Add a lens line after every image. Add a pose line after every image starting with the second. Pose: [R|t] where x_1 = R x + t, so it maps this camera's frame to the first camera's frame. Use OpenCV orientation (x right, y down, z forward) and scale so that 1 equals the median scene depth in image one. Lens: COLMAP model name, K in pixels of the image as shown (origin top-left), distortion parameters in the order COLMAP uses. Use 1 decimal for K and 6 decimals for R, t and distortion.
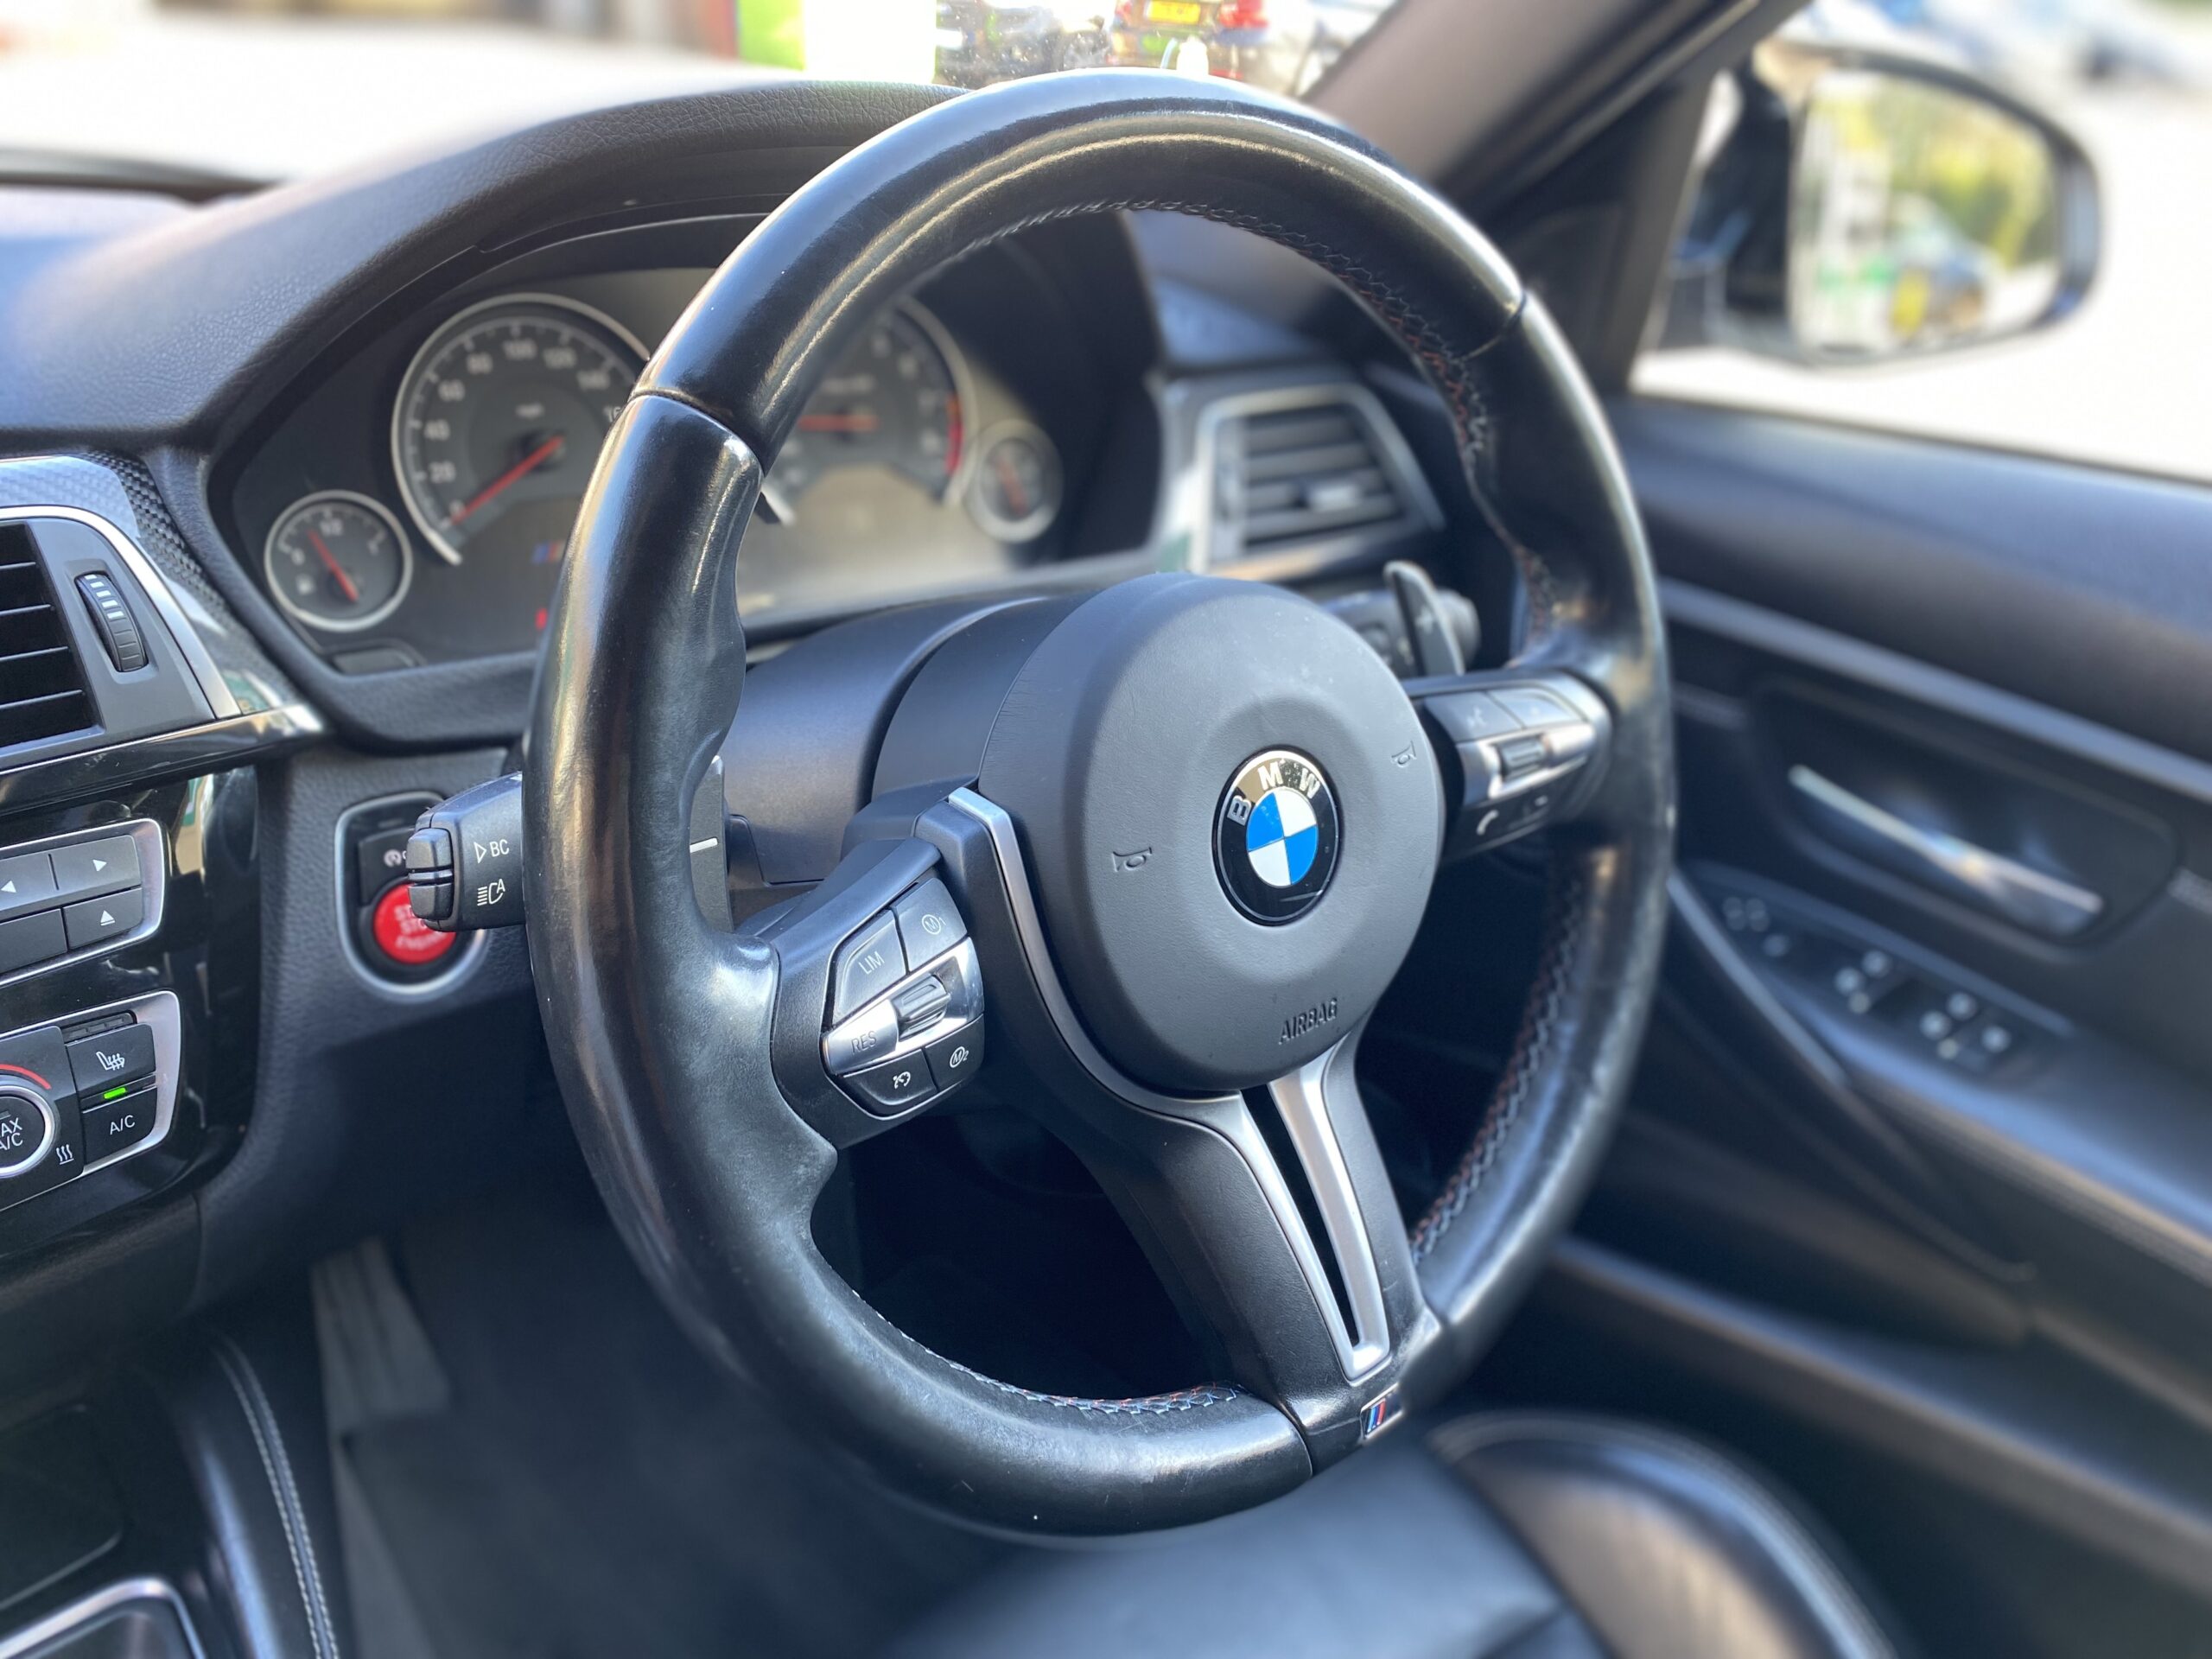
lens RADIAL K [[1699.3, 0, 1057.6], [0, 1699.3, 829.3], [0, 0, 1]] dist [0.013010, -0.004643]
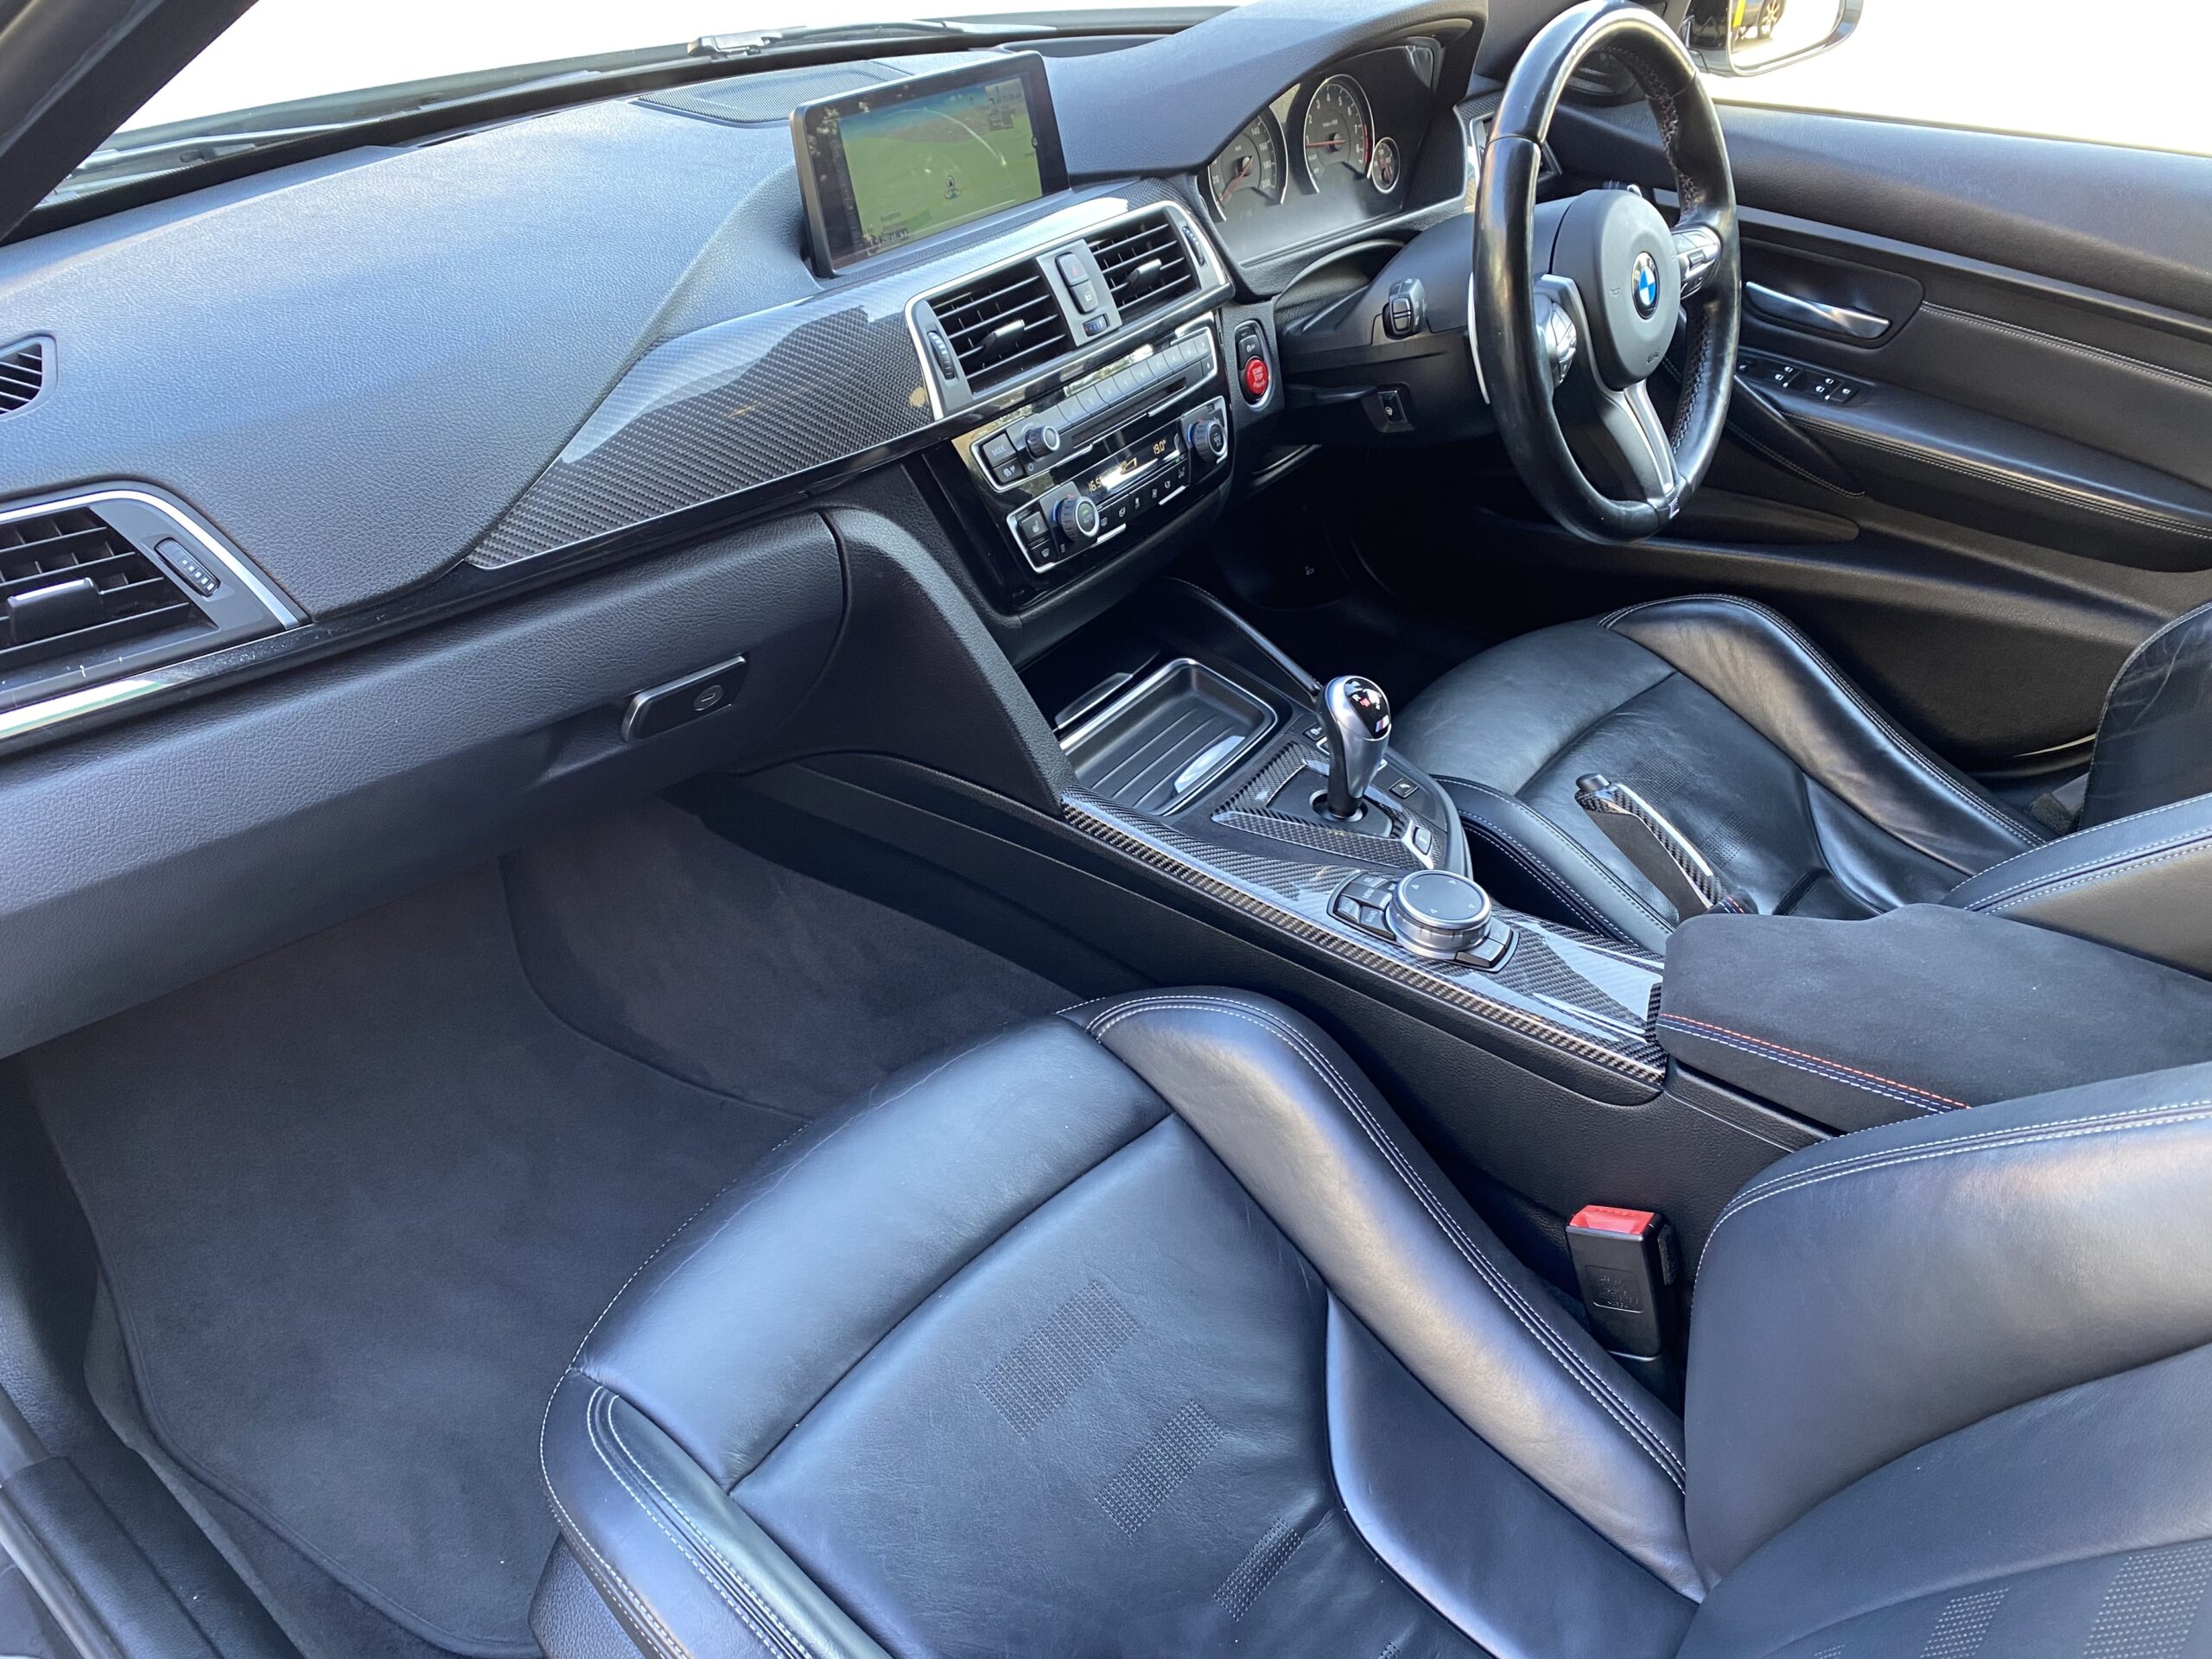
lens RADIAL K [[1657.3, 0, 1072.0], [0, 1657.3, 828.8], [0, 0, 1]] dist [0.036141, -0.068542]
pose [[0.980172, -0.136652, 0.143486, -1.195550], [0.110954, 0.978486, 0.173936, 0.271972], [-0.164168, -0.154566, 0.974247, -1.503993]]
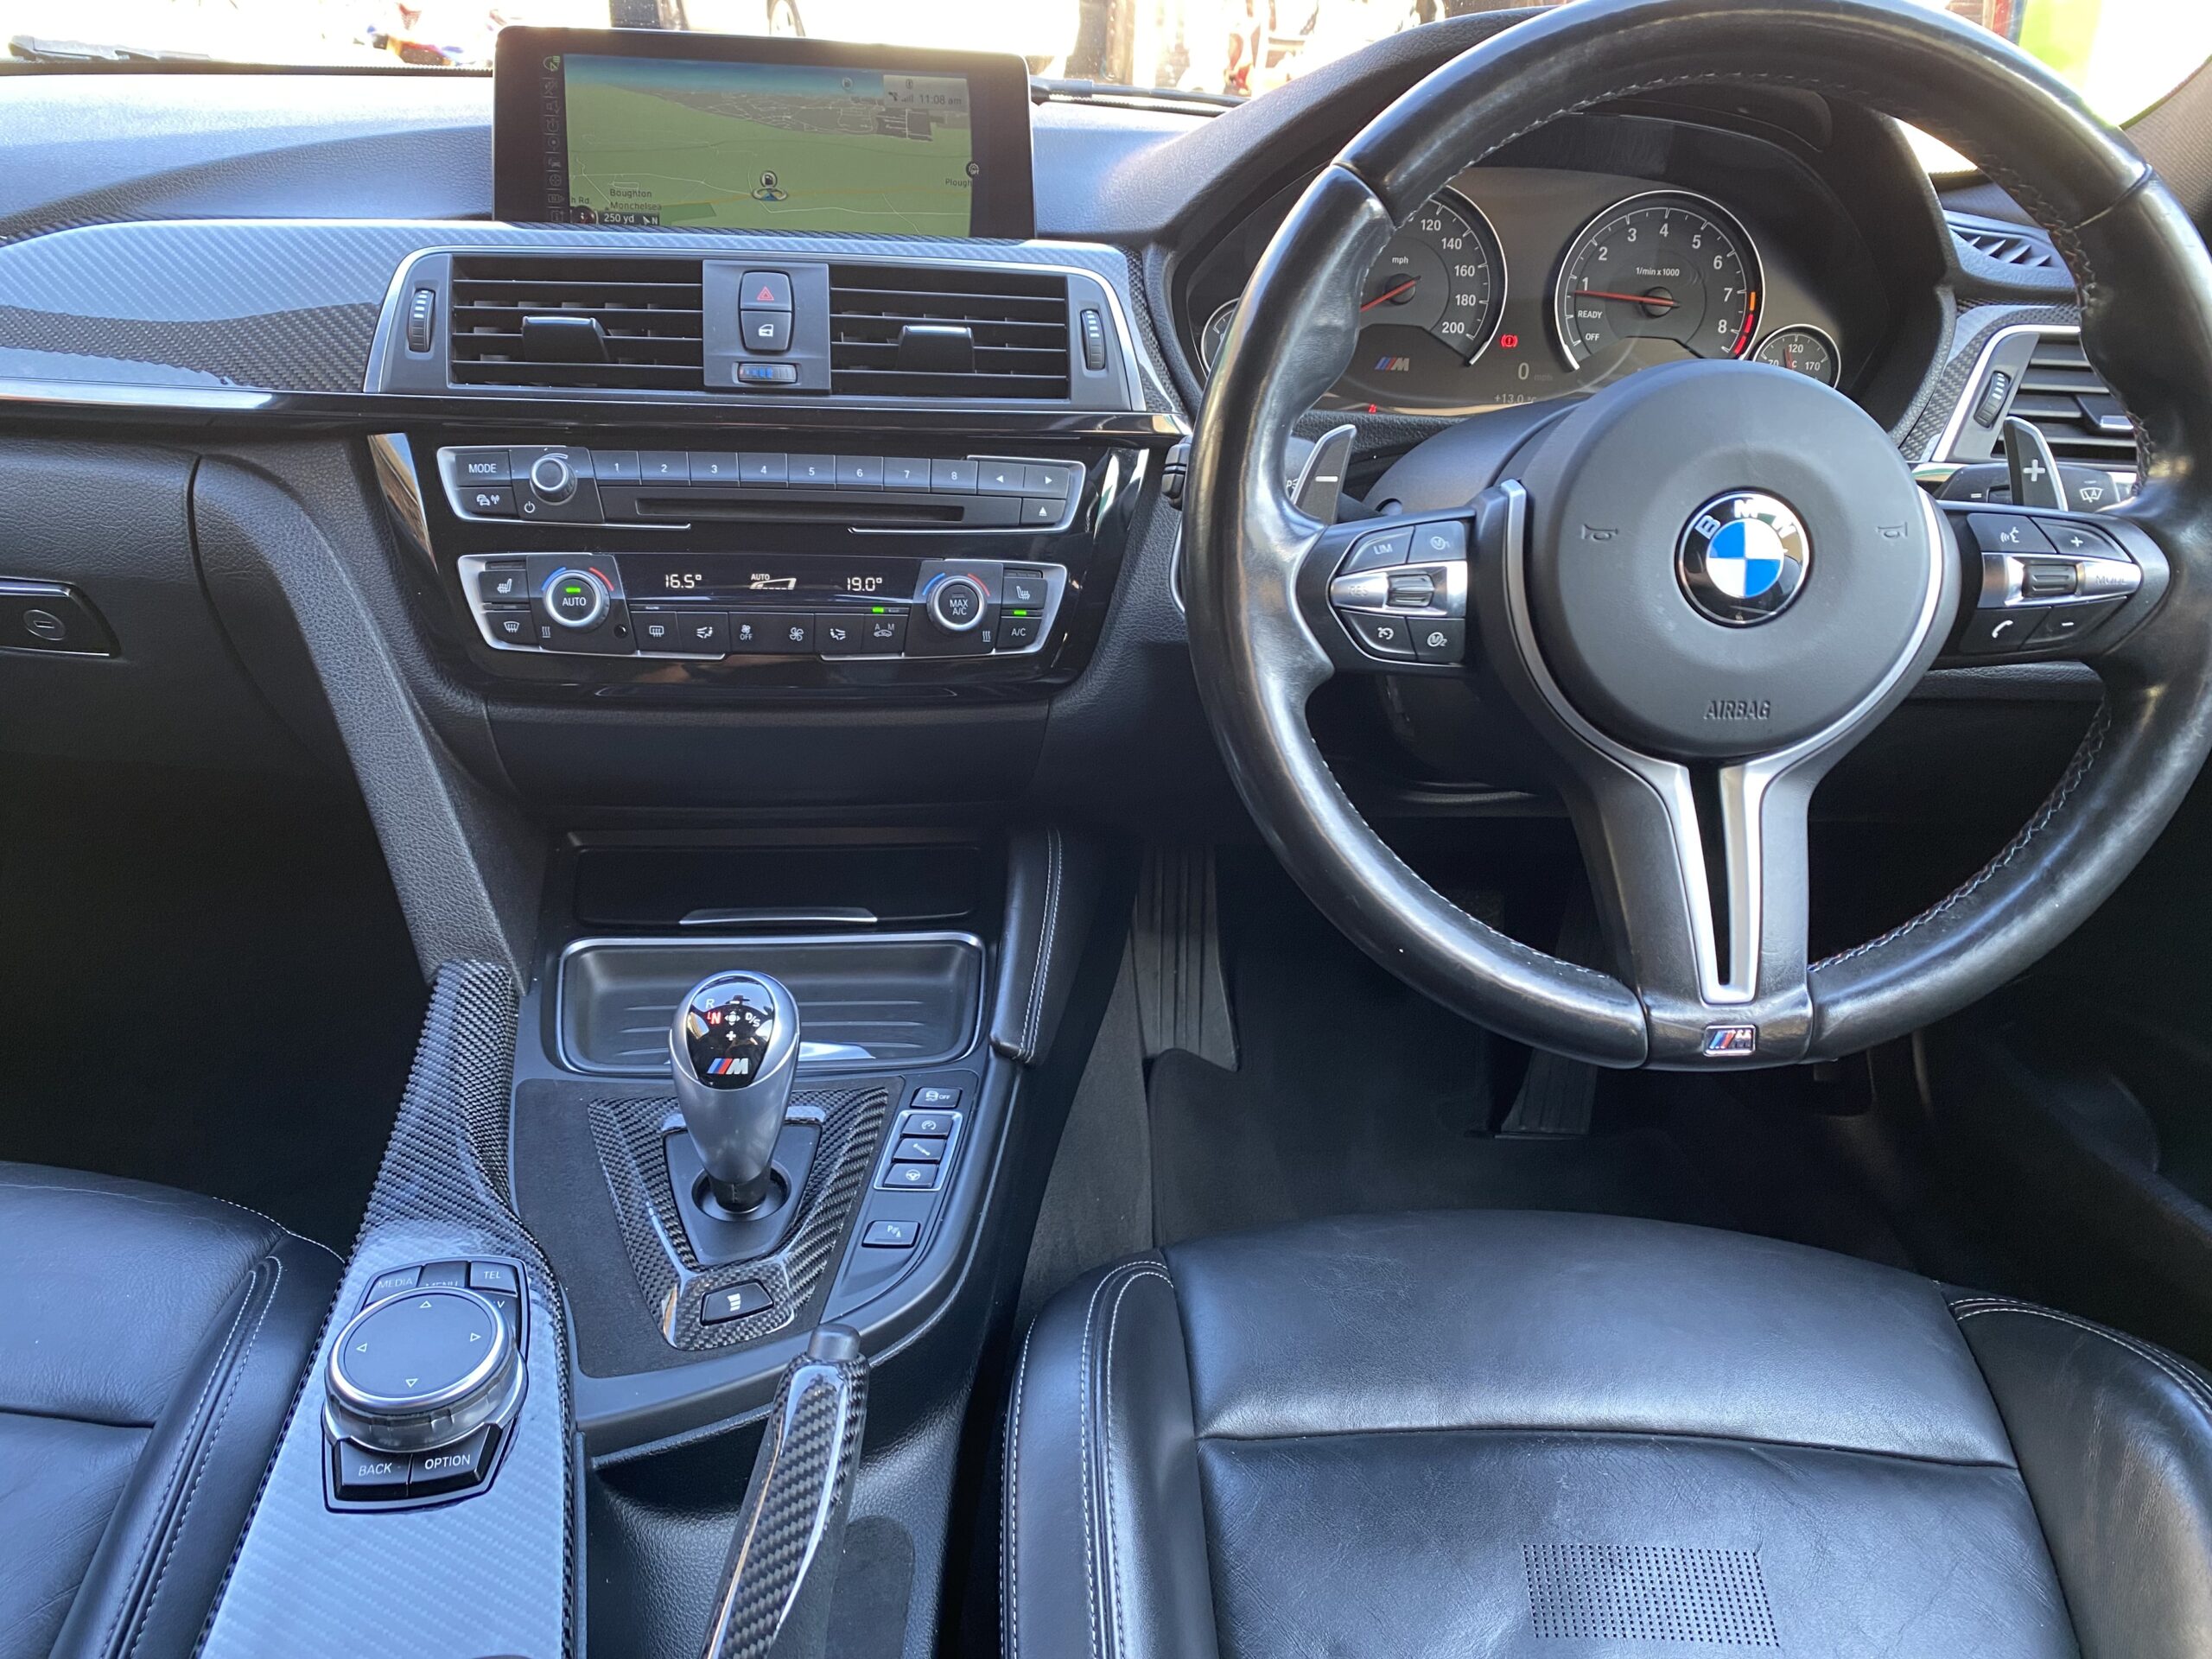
lens RADIAL K [[1657.3, 0, 1072.0], [0, 1657.3, 828.8], [0, 0, 1]] dist [0.036141, -0.068542]
pose [[0.784476, 0.249380, -0.567808, 0.468632], [-0.263278, 0.962904, 0.059165, 0.245898], [0.561499, 0.103078, 0.821032, -0.295740]]
